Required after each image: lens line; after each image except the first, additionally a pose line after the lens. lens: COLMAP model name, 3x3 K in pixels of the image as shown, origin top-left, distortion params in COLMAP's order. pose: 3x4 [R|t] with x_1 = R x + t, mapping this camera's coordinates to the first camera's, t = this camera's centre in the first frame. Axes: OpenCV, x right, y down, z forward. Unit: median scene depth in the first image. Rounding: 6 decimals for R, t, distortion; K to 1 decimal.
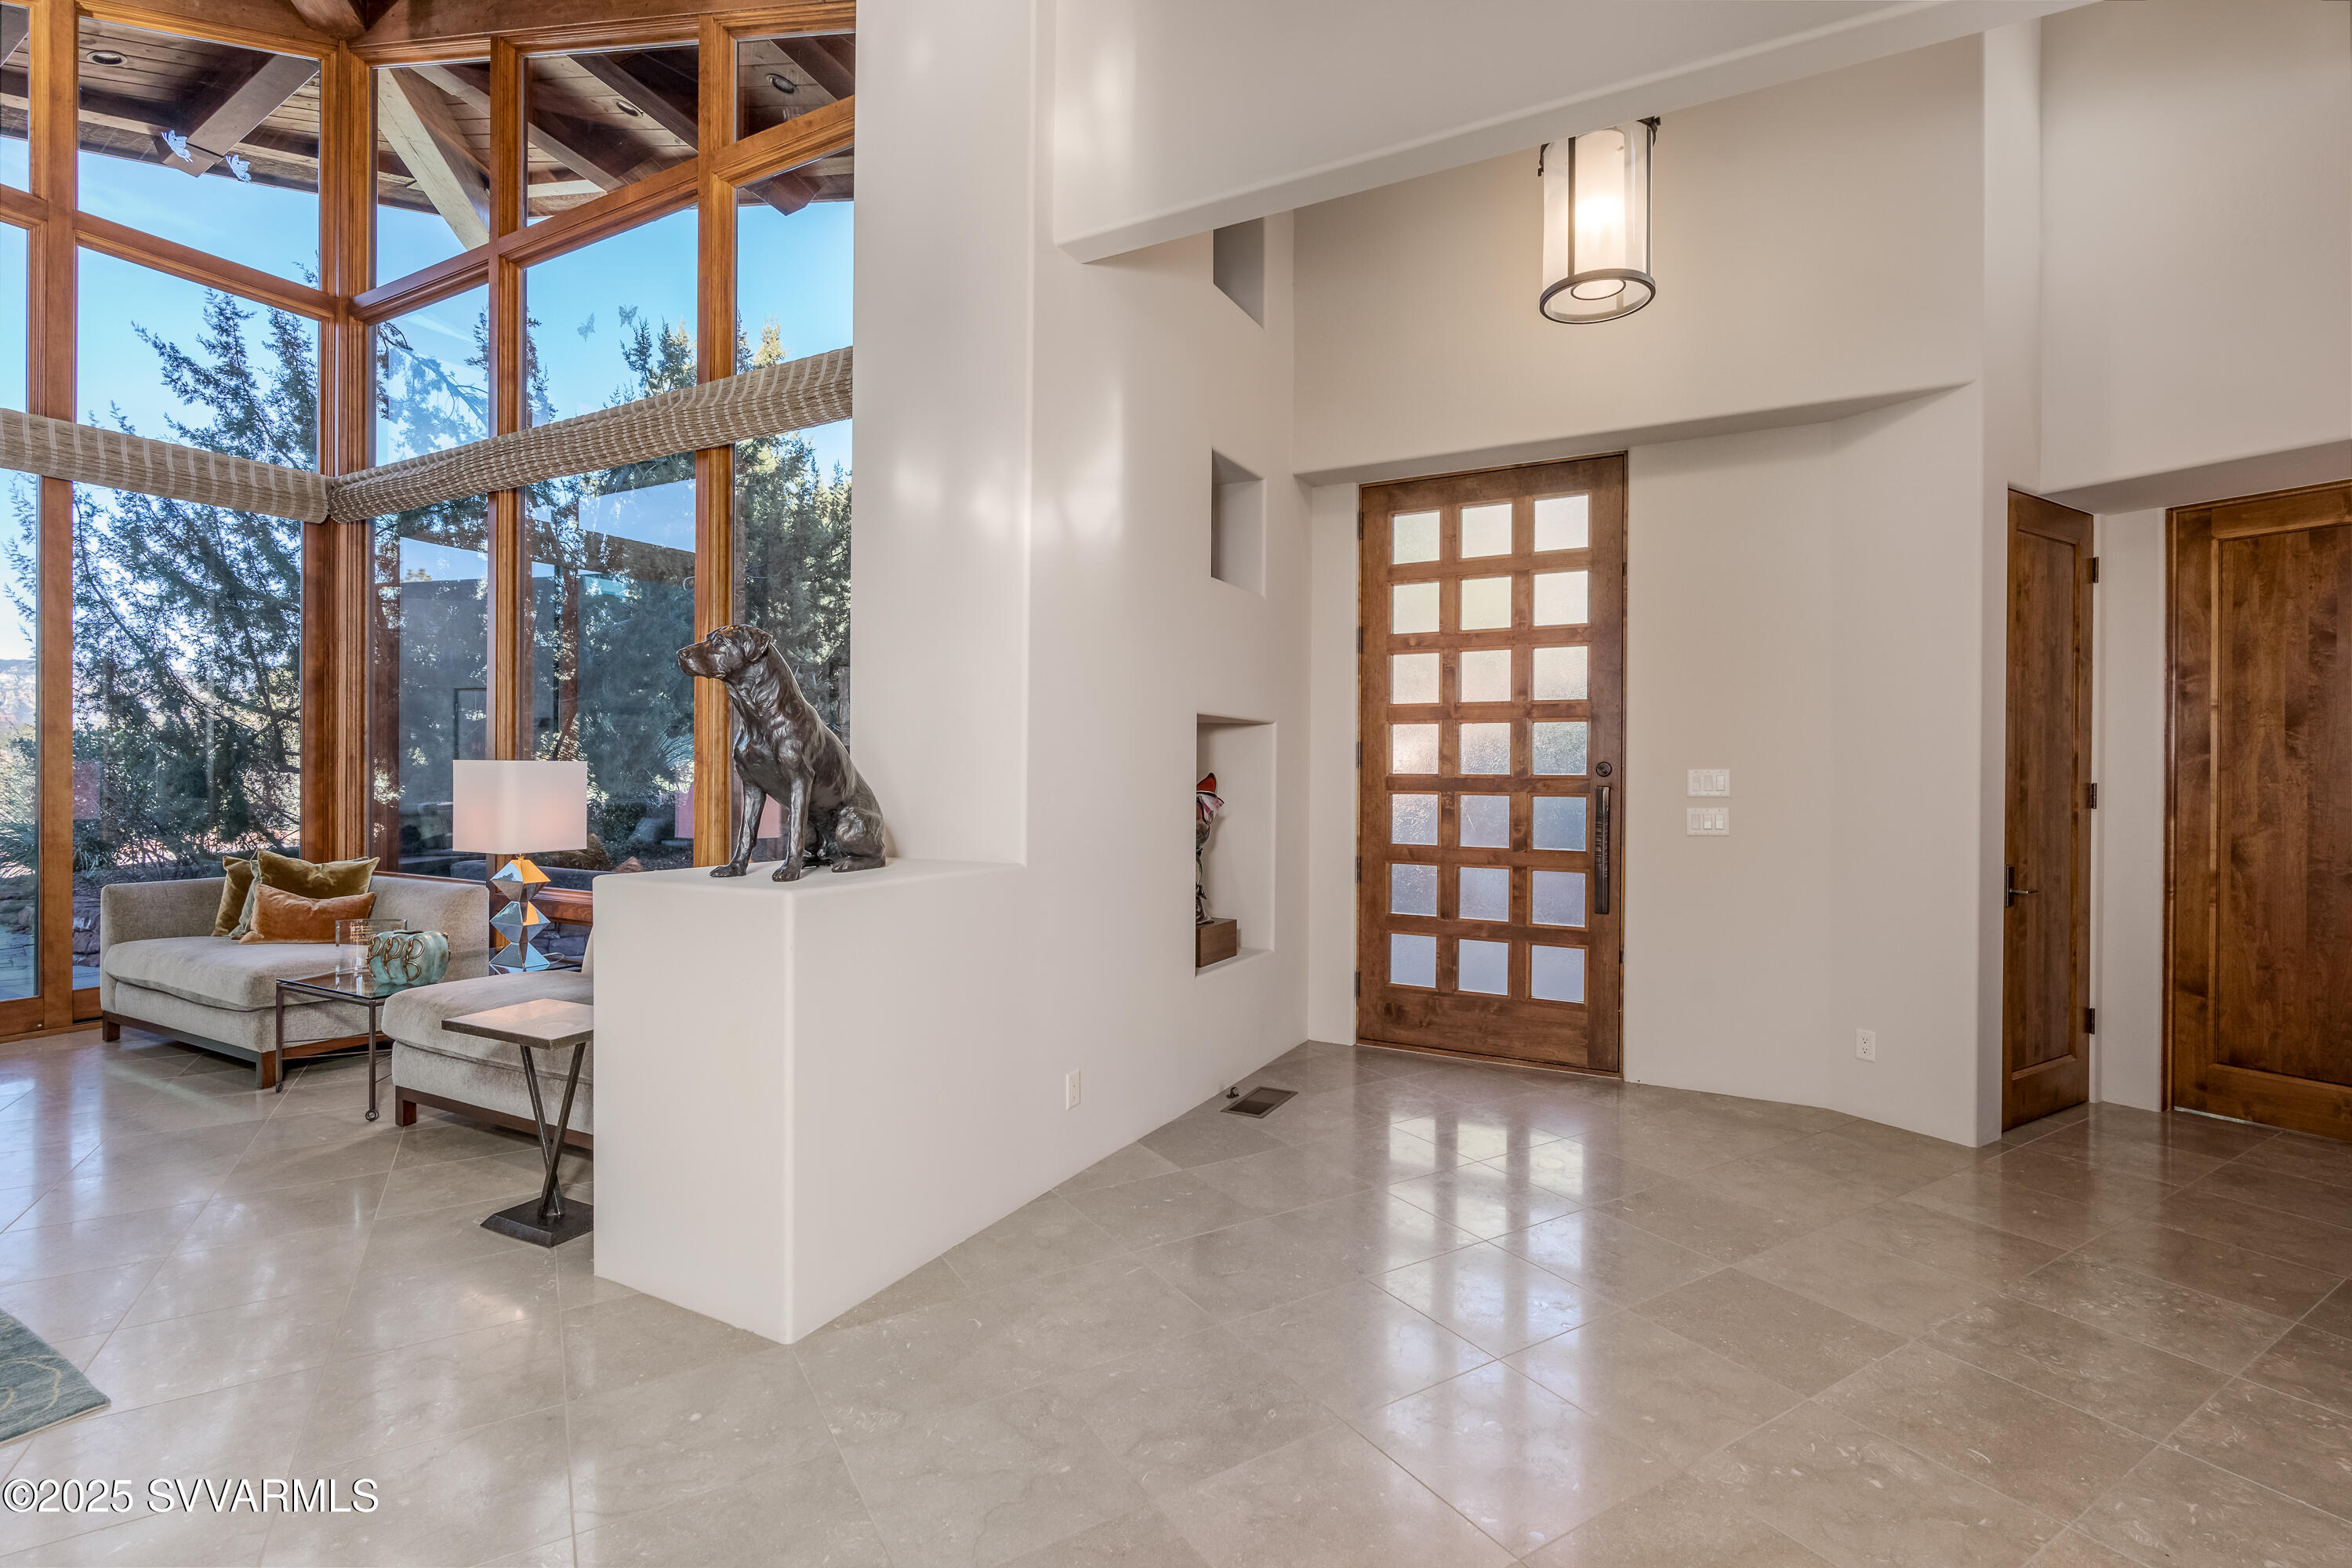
lens RADIAL K [[1077.4, 0, 1182.2], [0, 1077.4, 770.1], [0, 0, 1]] dist [0.000245, 0.001602]
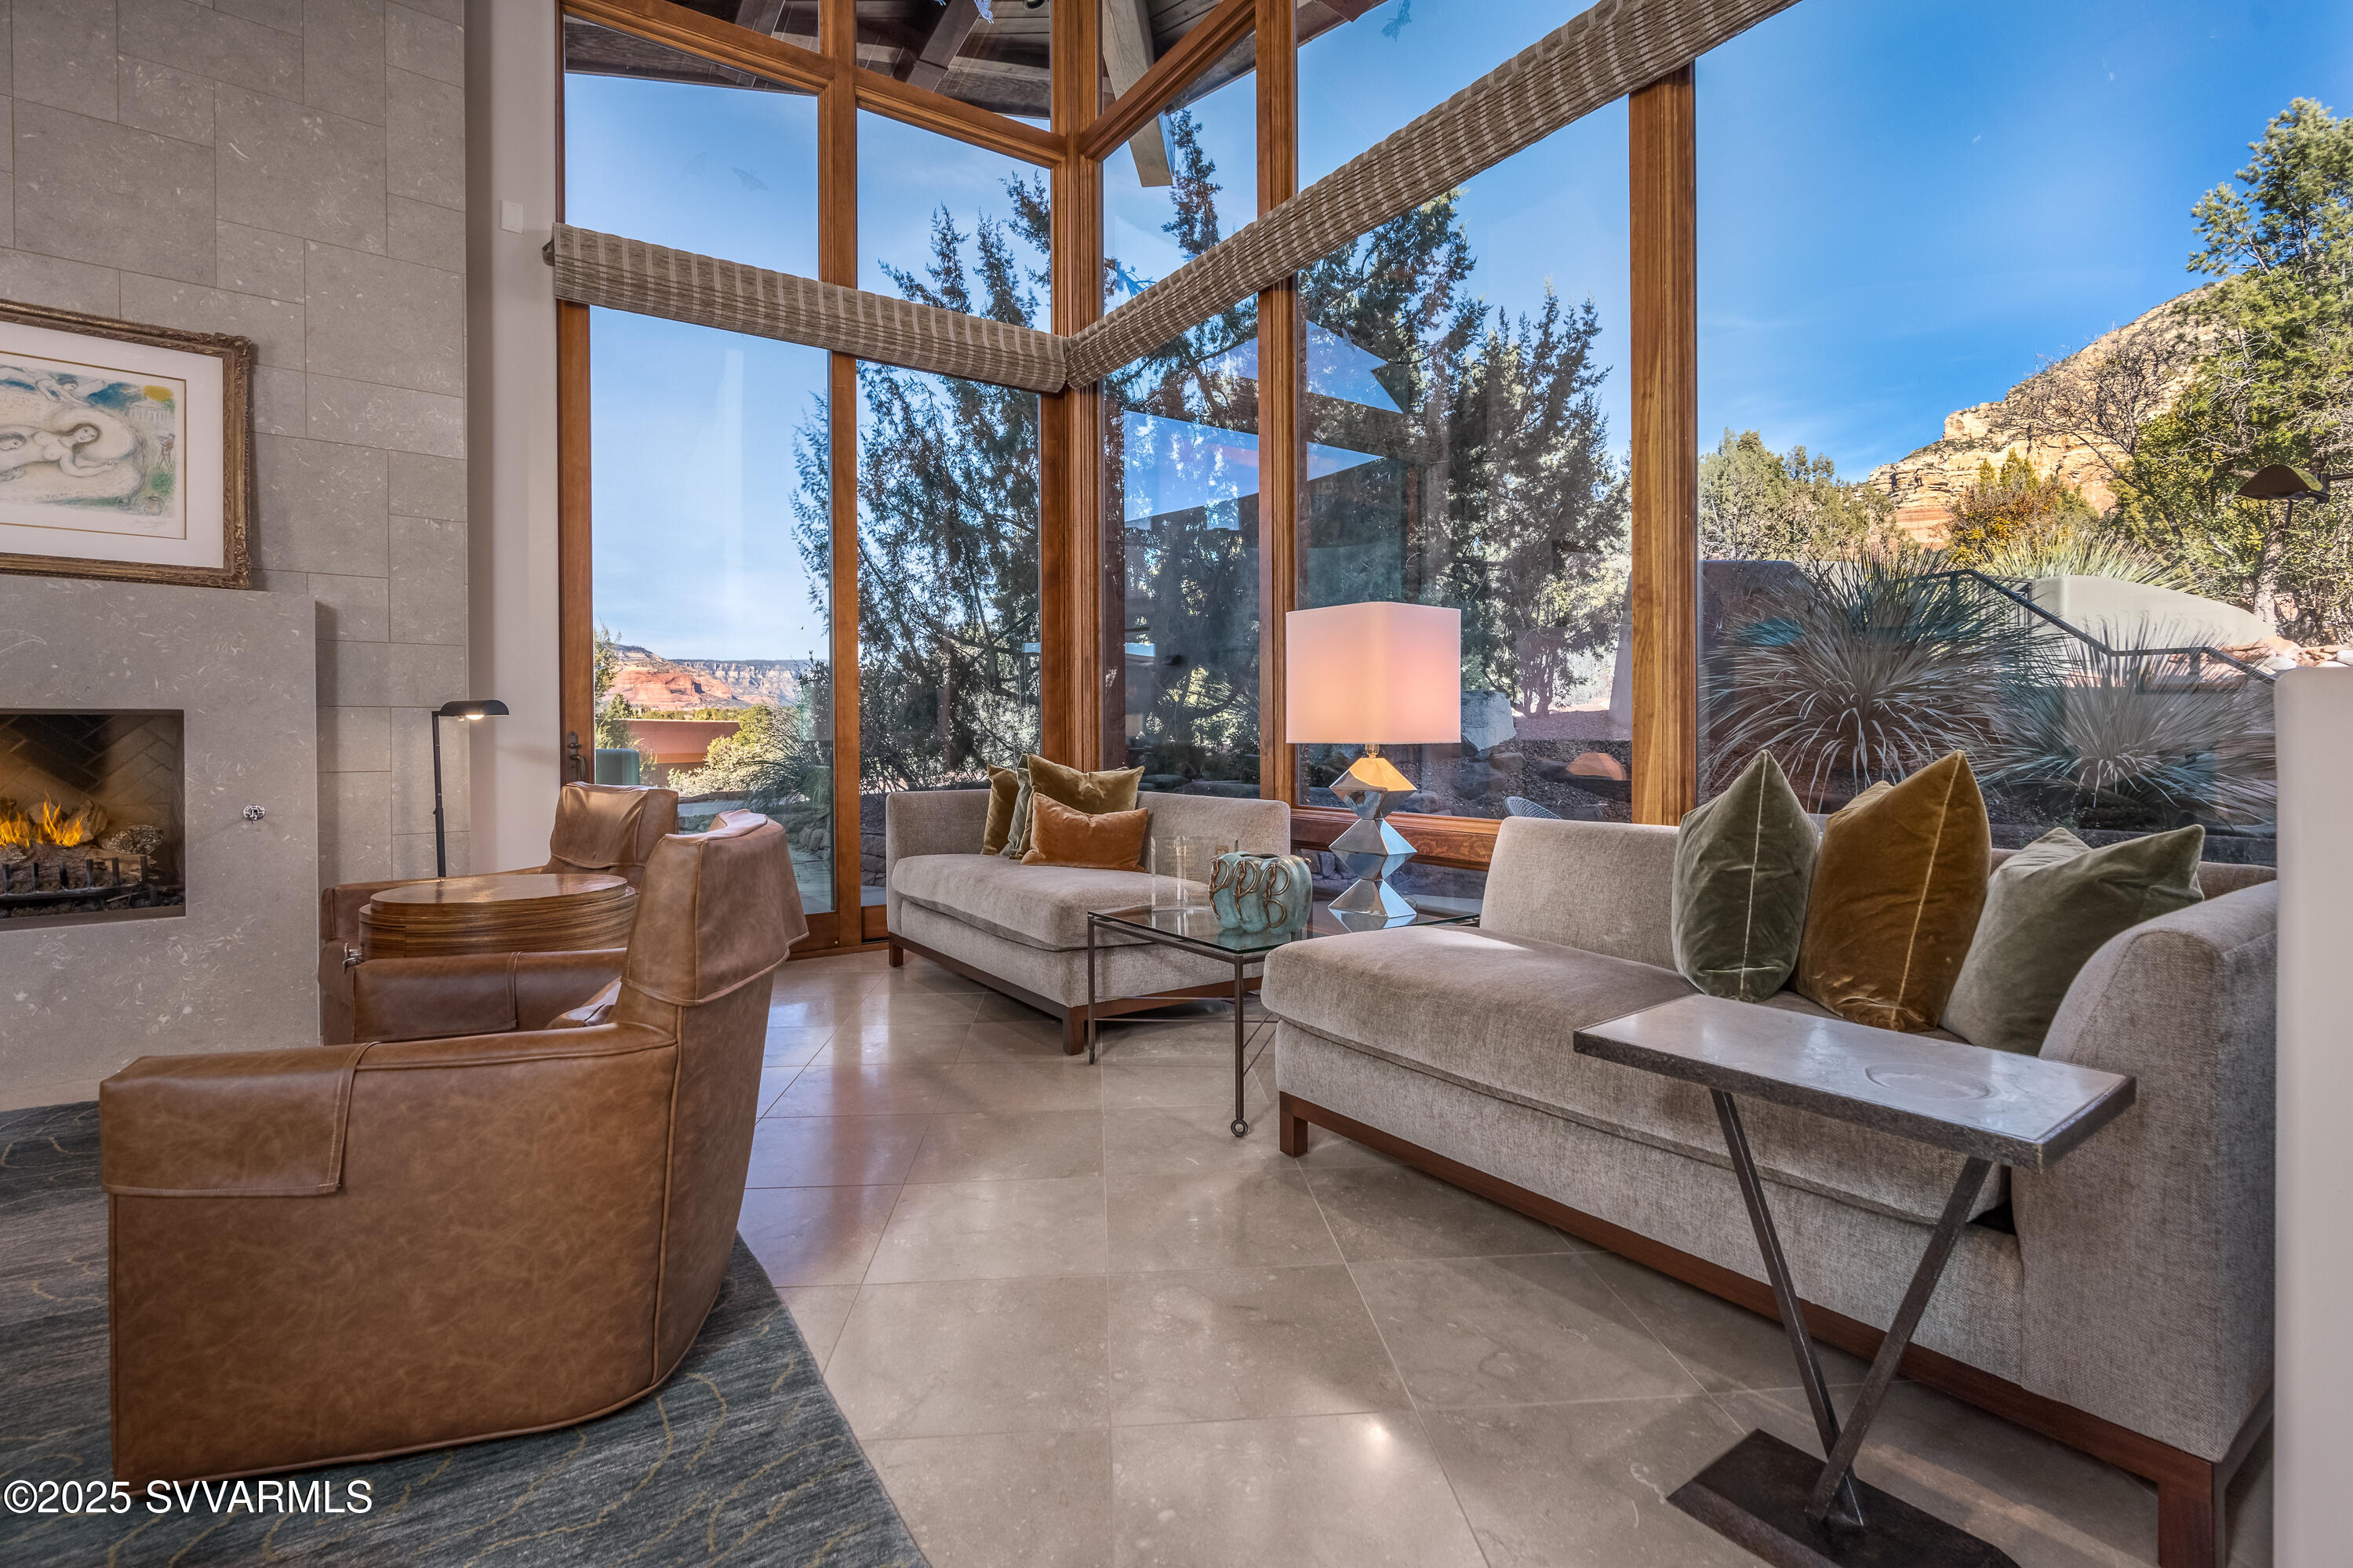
lens RADIAL K [[1083.6, 0, 1172.4], [0, 1083.6, 741.9], [0, 0, 1]] dist [-0.007546, 0.001516]
pose [[0.889198, -0.006991, -0.457470, -0.389031], [0.010154, 0.999939, 0.004455, 0.065016], [0.457410, -0.008607, 0.889214, 0.317174]]
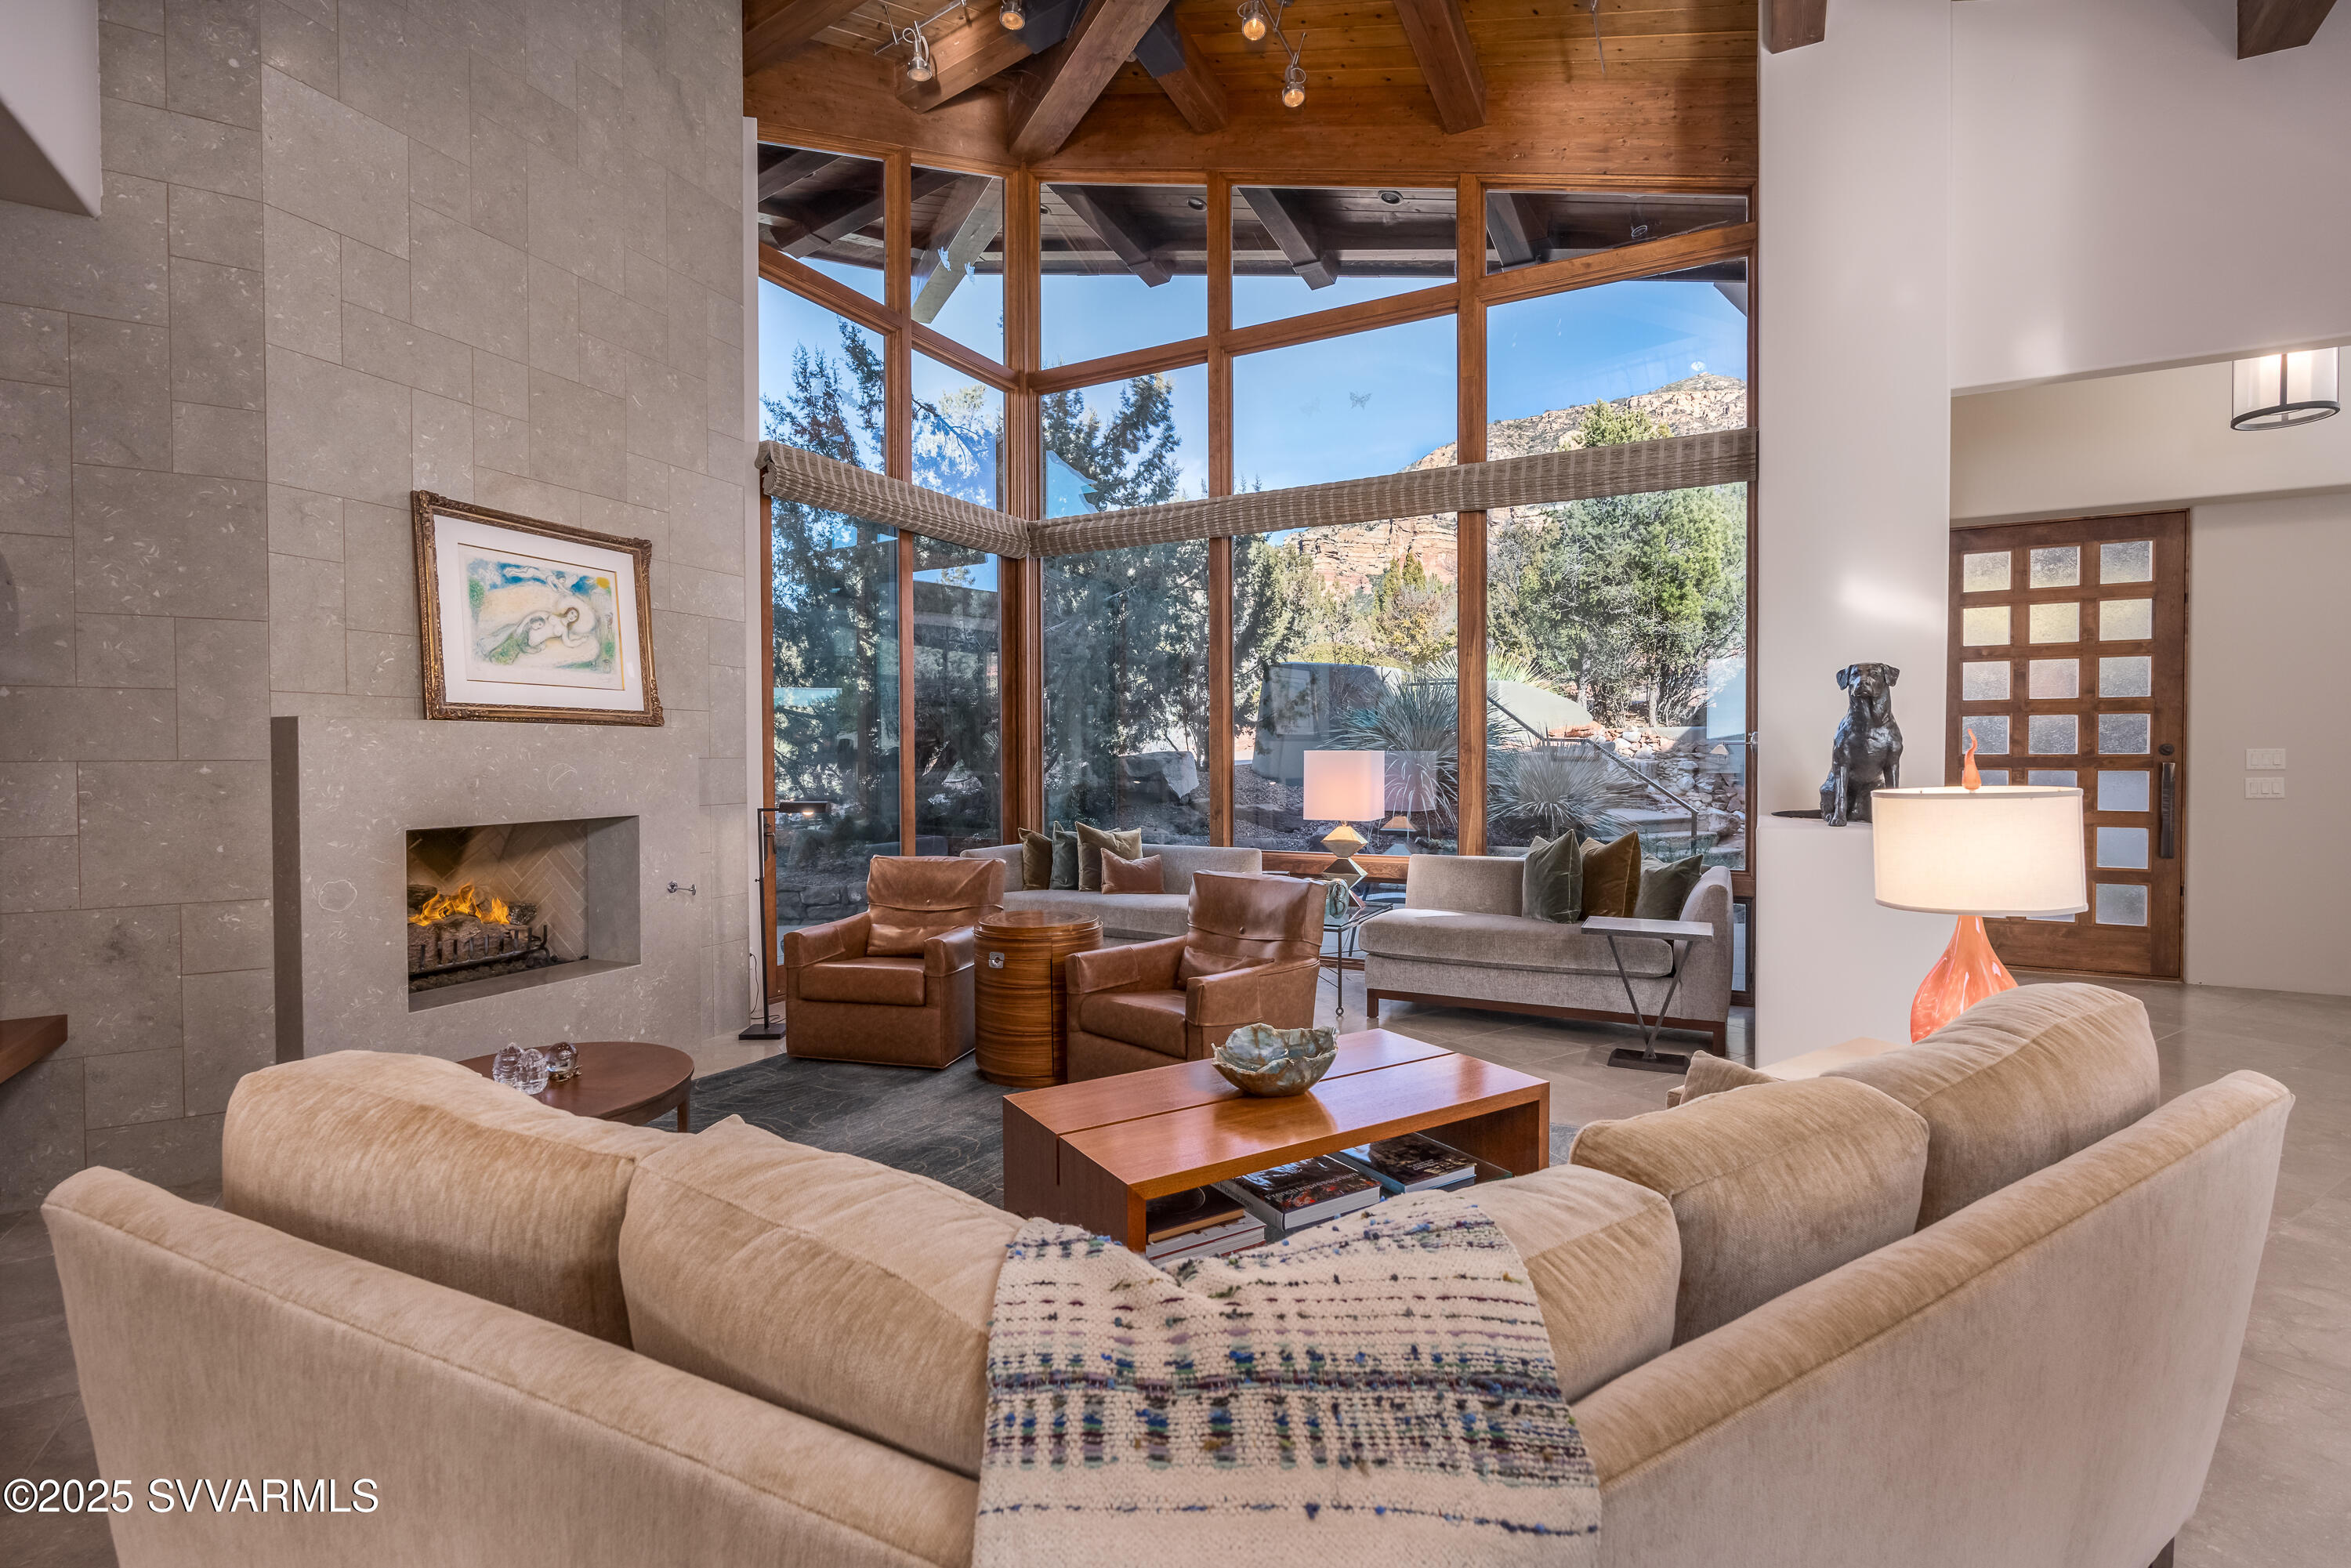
lens RADIAL K [[1076.9, 0, 1181.7], [0, 1076.9, 770.1], [0, 0, 1]] dist [0.000245, 0.001602]
pose [[0.999921, -0.009069, 0.008652, -0.775464], [0.008932, 0.999836, 0.015781, -0.006695], [-0.008793, -0.015703, 0.999838, -0.292521]]
